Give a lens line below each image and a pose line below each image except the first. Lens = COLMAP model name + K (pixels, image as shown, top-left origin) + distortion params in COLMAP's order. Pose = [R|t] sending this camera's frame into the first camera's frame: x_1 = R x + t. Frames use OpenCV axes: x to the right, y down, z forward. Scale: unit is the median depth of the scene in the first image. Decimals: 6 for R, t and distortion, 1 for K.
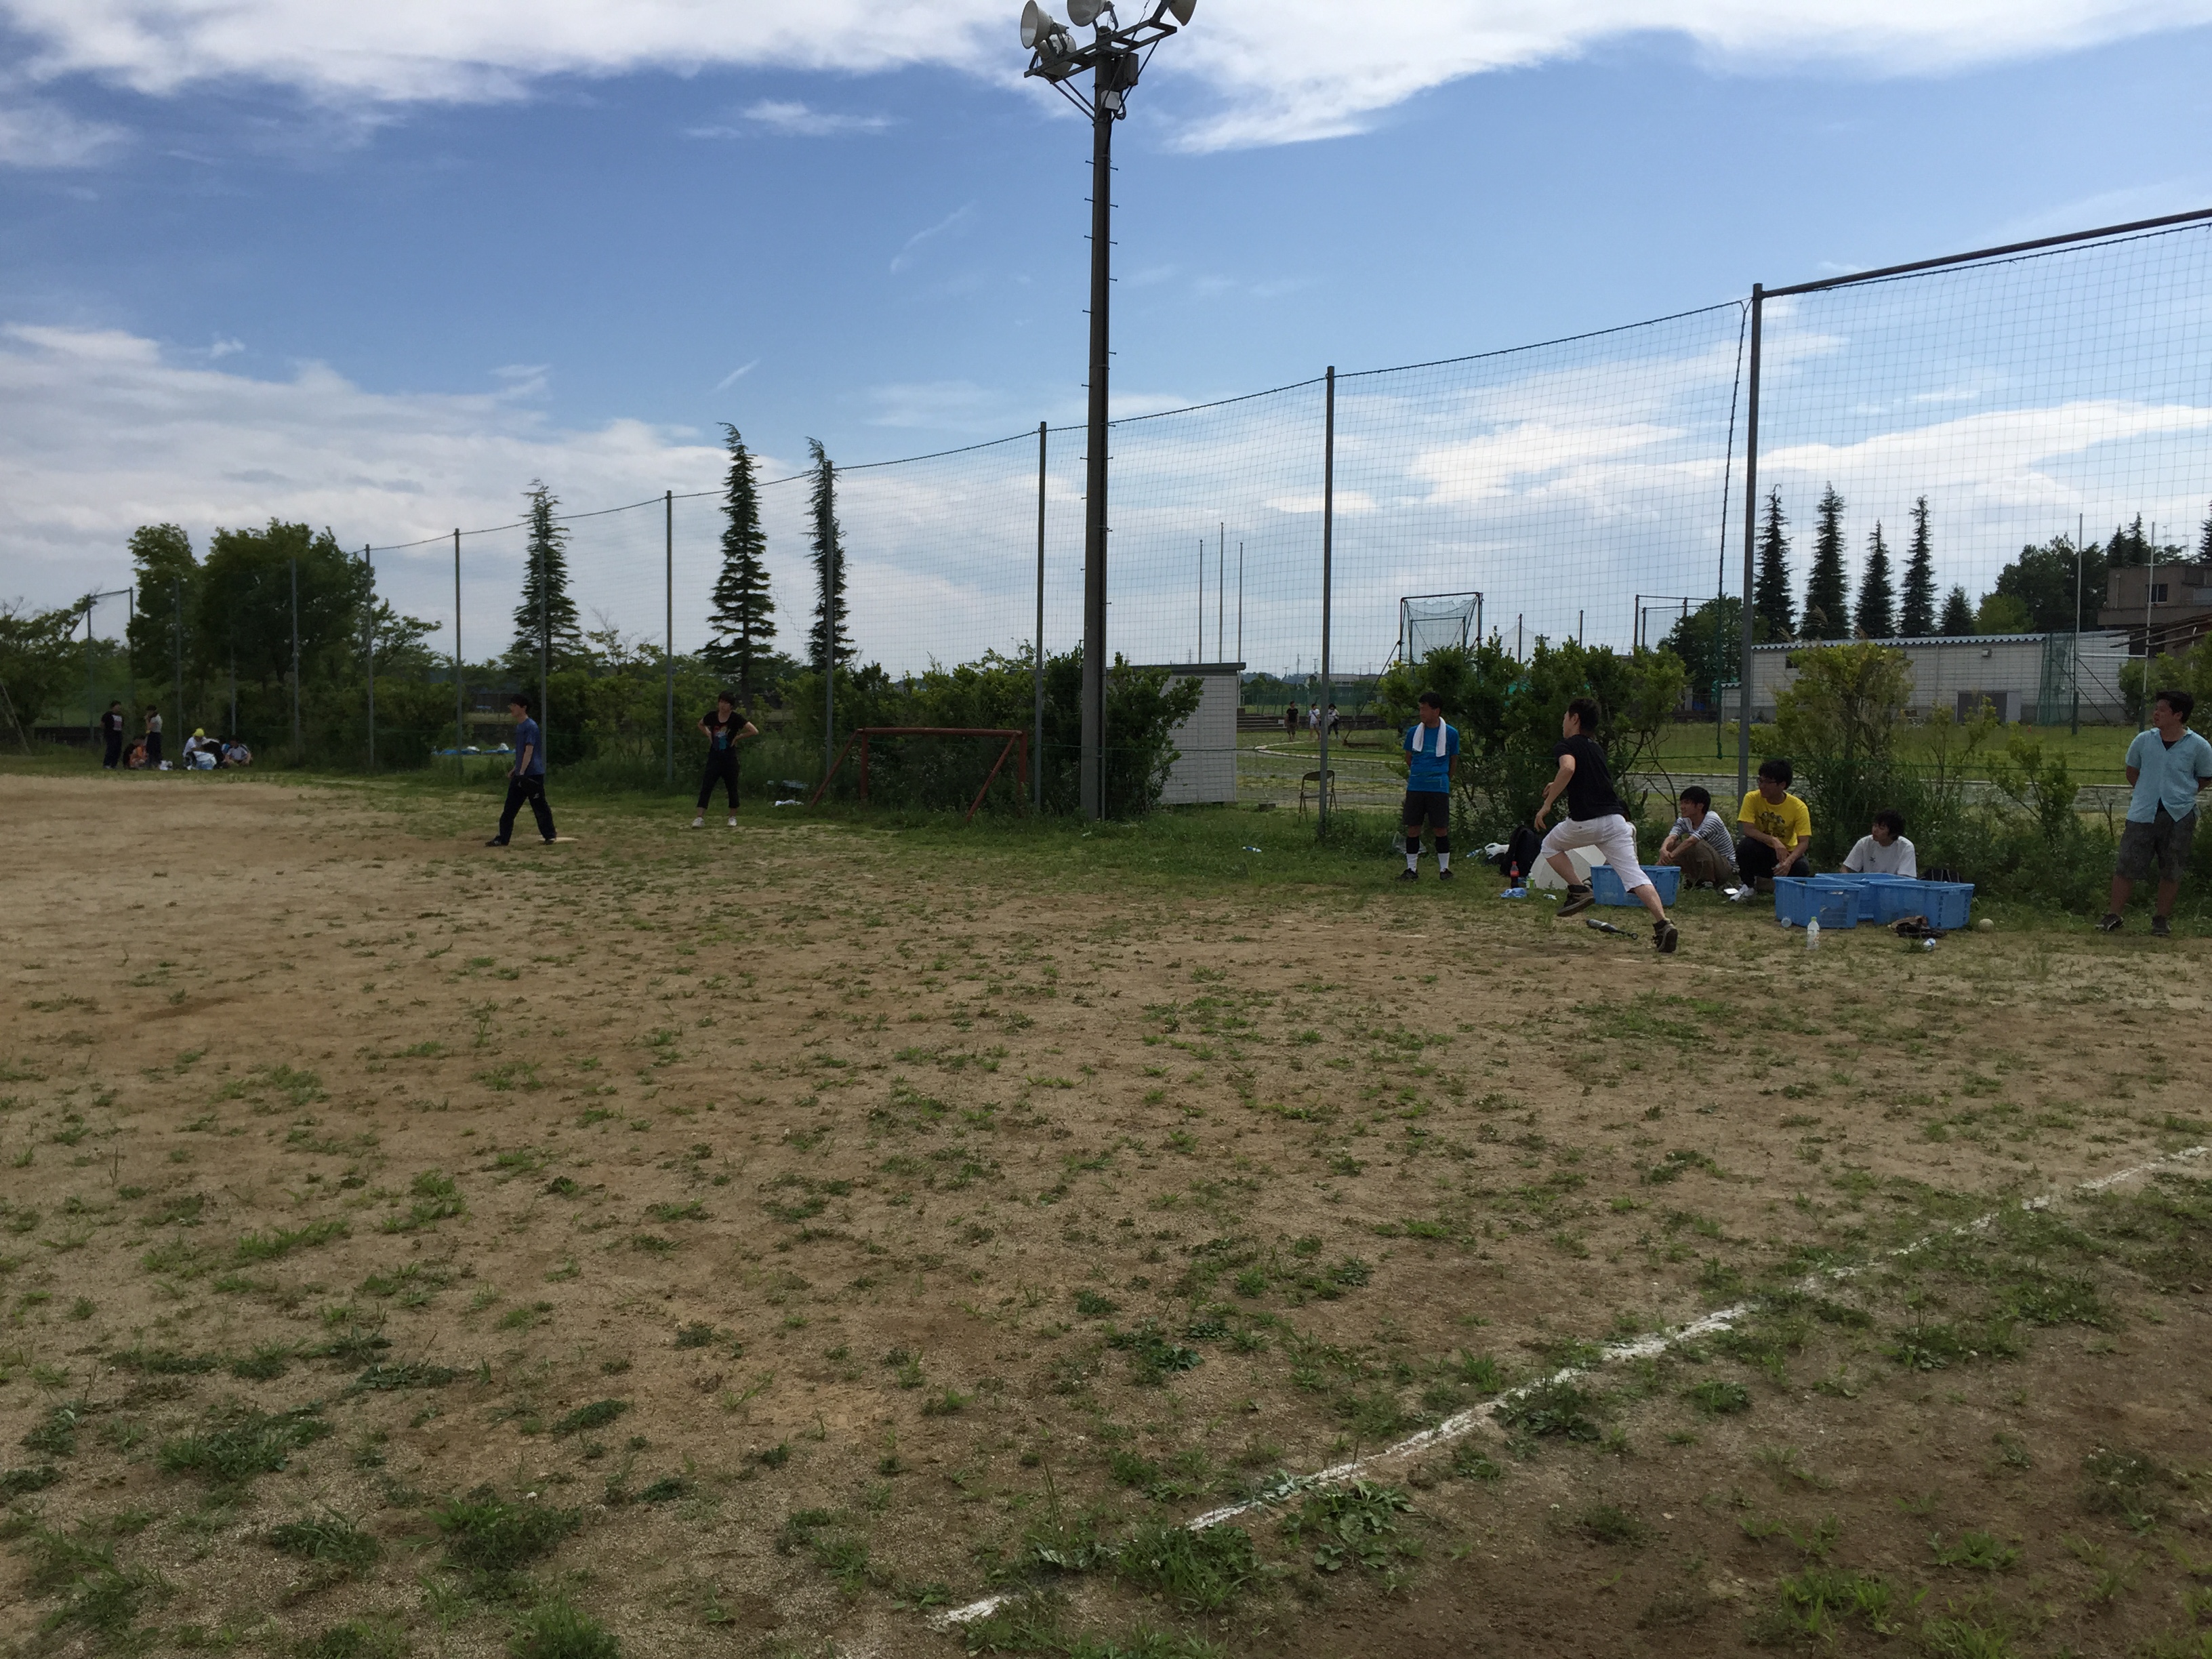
lens RADIAL K [[1944.9, 0, 1112.5], [0, 1944.9, 878.7], [0, 0, 1]] dist [0.109948, -0.156004]
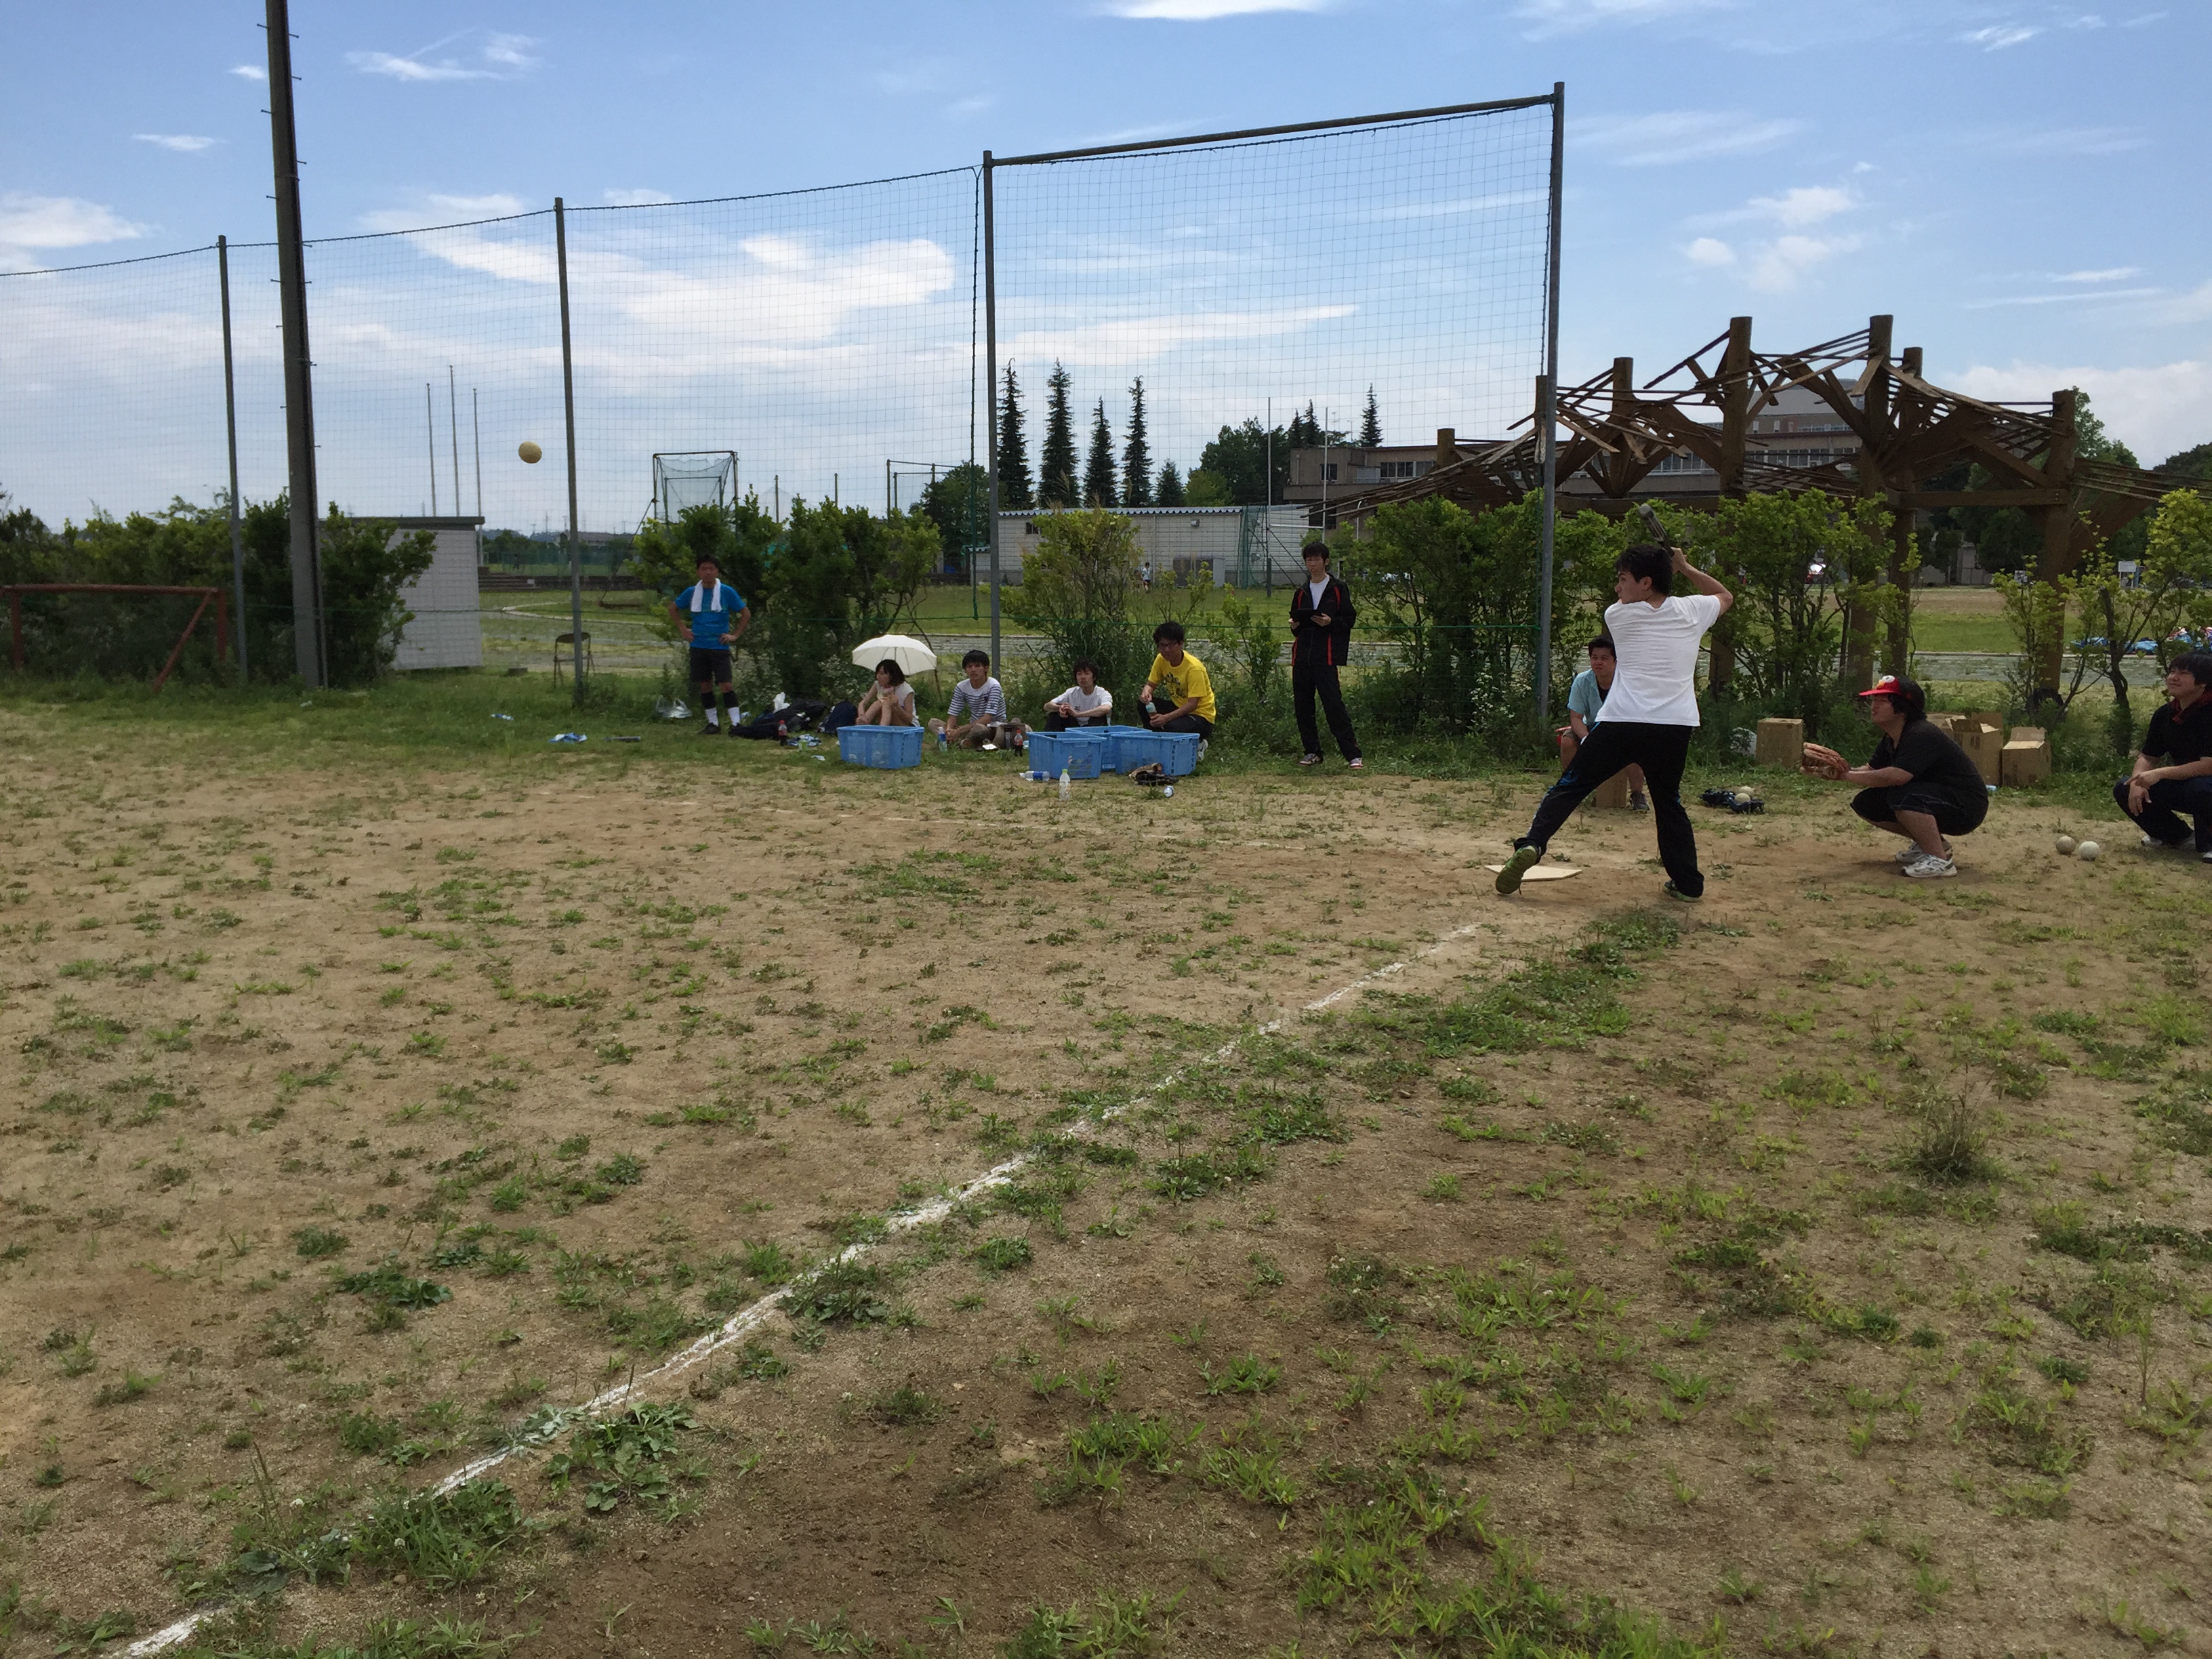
lens RADIAL K [[1921.5, 0, 1135.6], [0, 1921.5, 856.8], [0, 0, 1]] dist [0.112513, -0.126676]
pose [[0.927050, -0.052956, 0.371180, 0.006397], [0.030587, 0.997357, 0.065900, -0.000606], [-0.373689, -0.049739, 0.926220, 0.029349]]
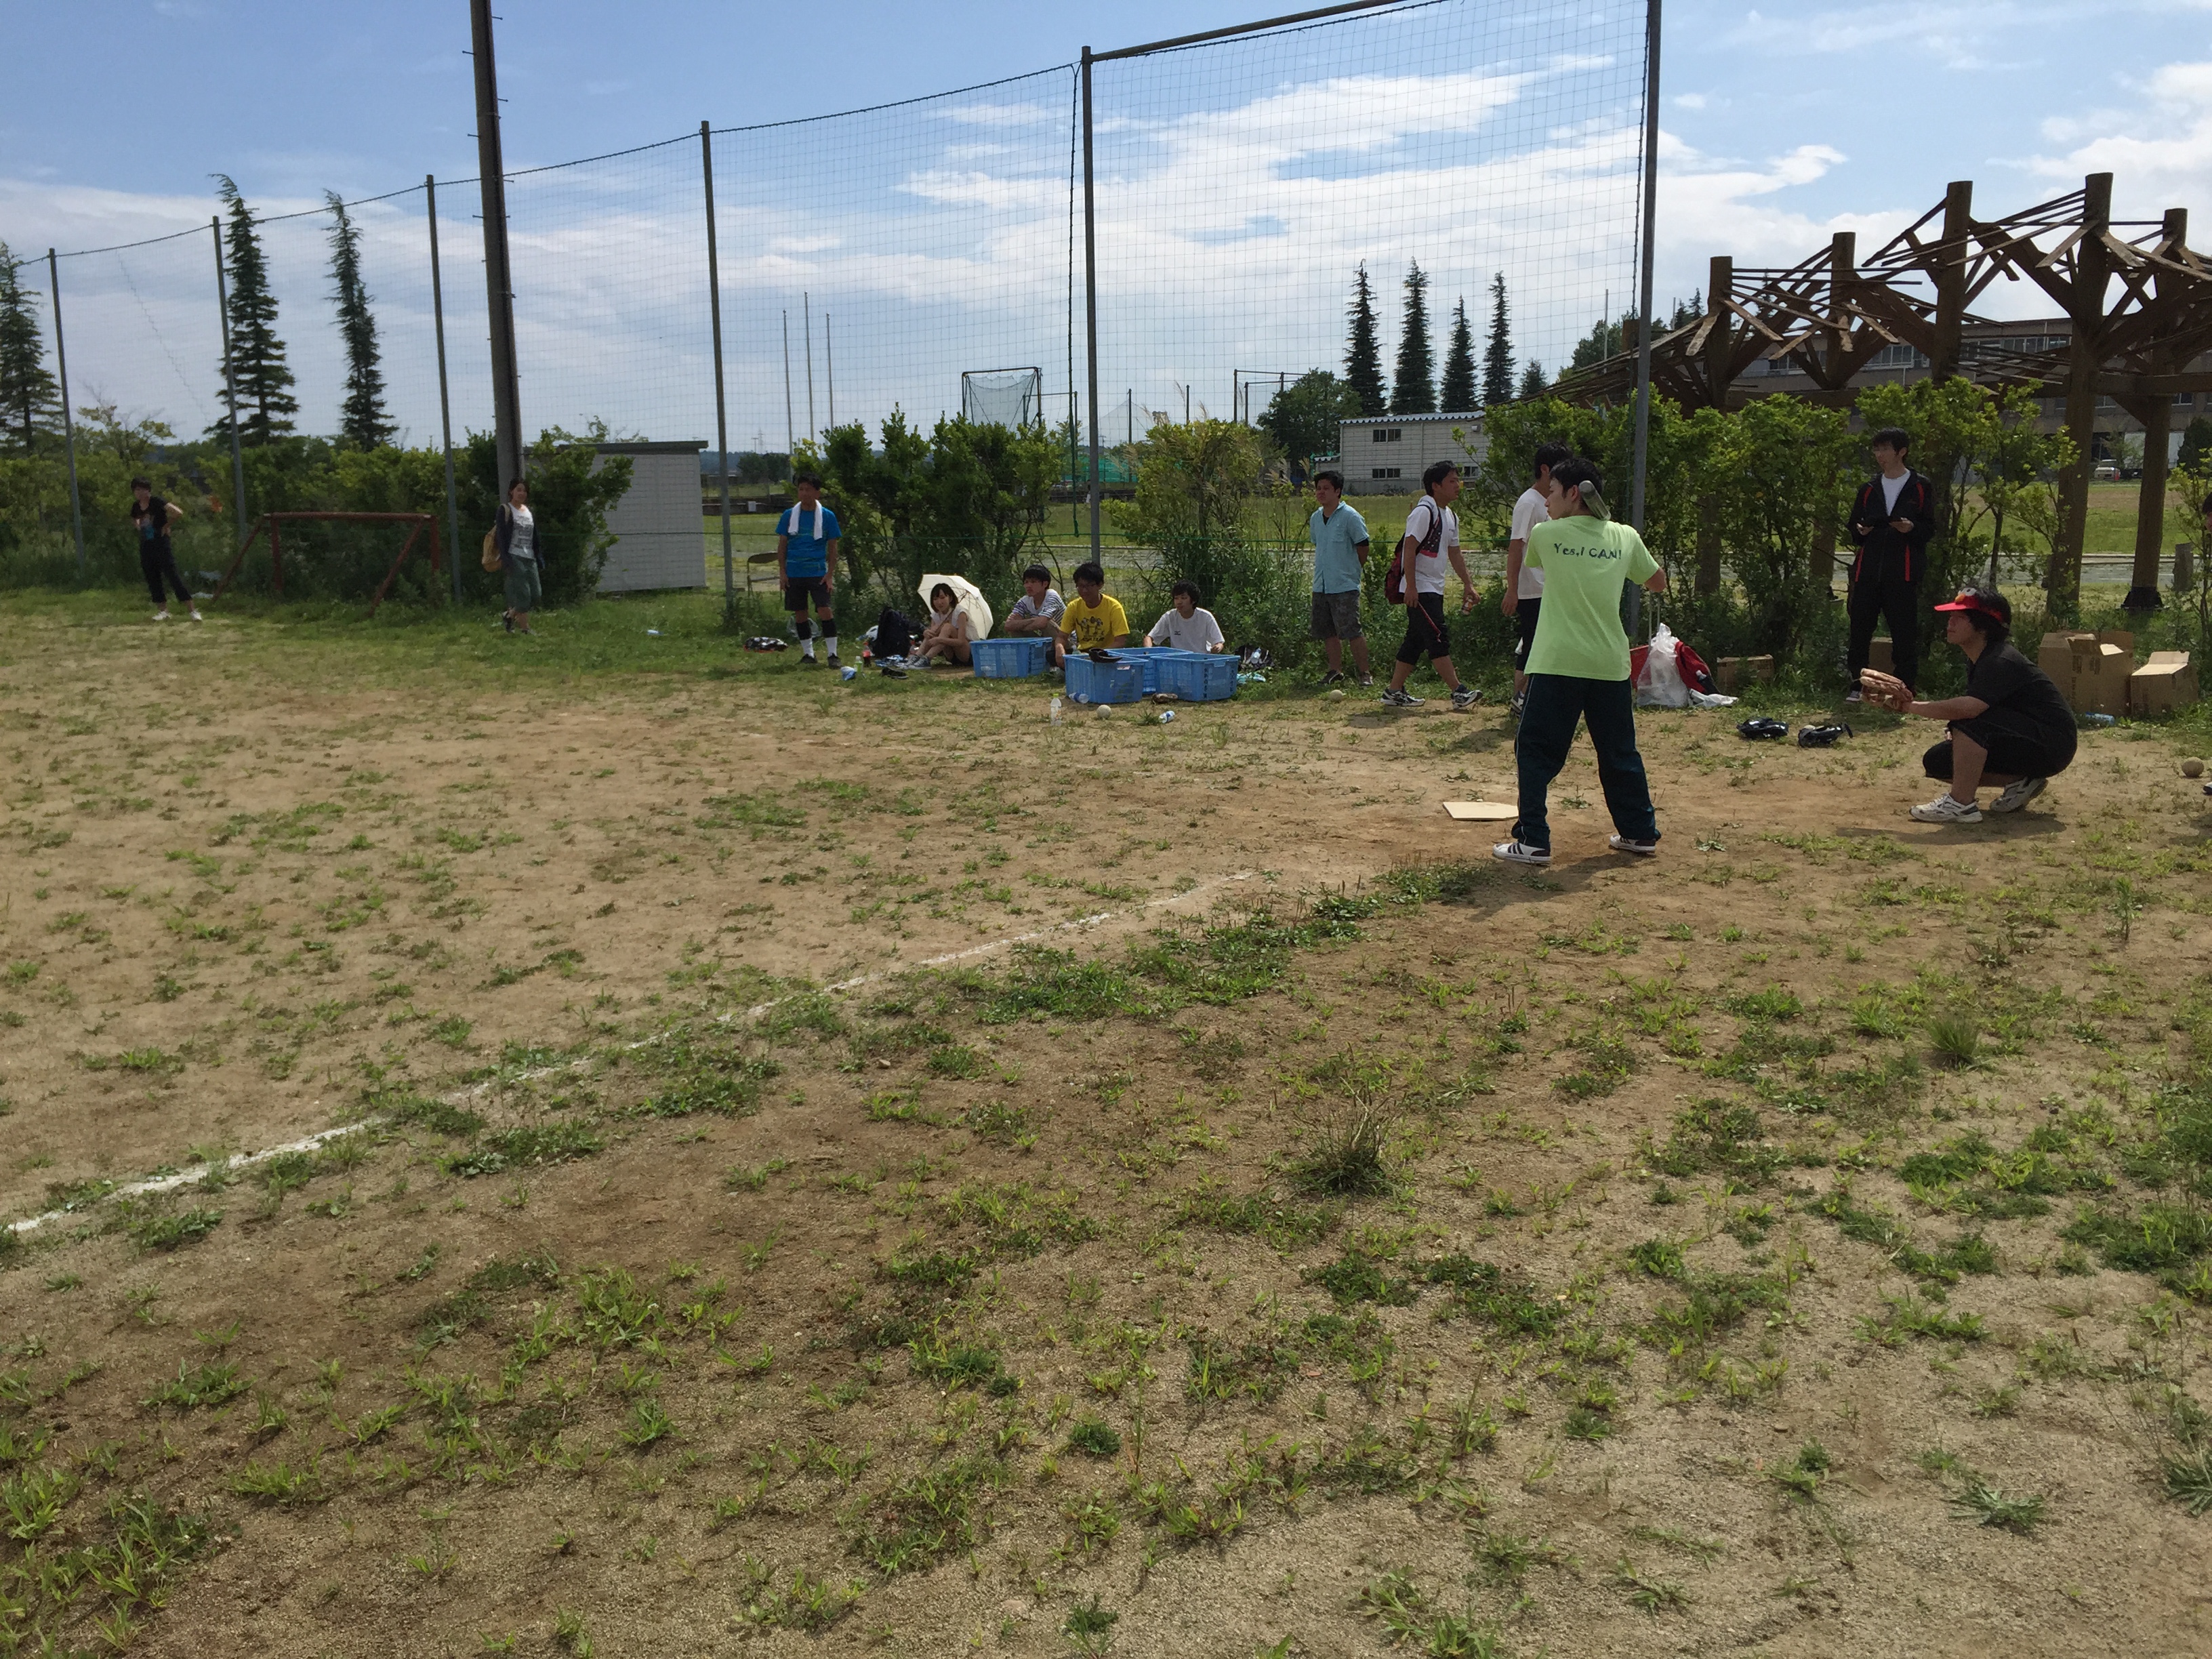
lens RADIAL K [[1921.5, 0, 1135.6], [0, 1921.5, 856.8], [0, 0, 1]] dist [0.112513, -0.126676]
pose [[0.983248, -0.048287, 0.175758, 0.235753], [0.030104, 0.994049, 0.104690, -0.000198], [-0.179767, -0.097645, 0.978851, 0.004874]]
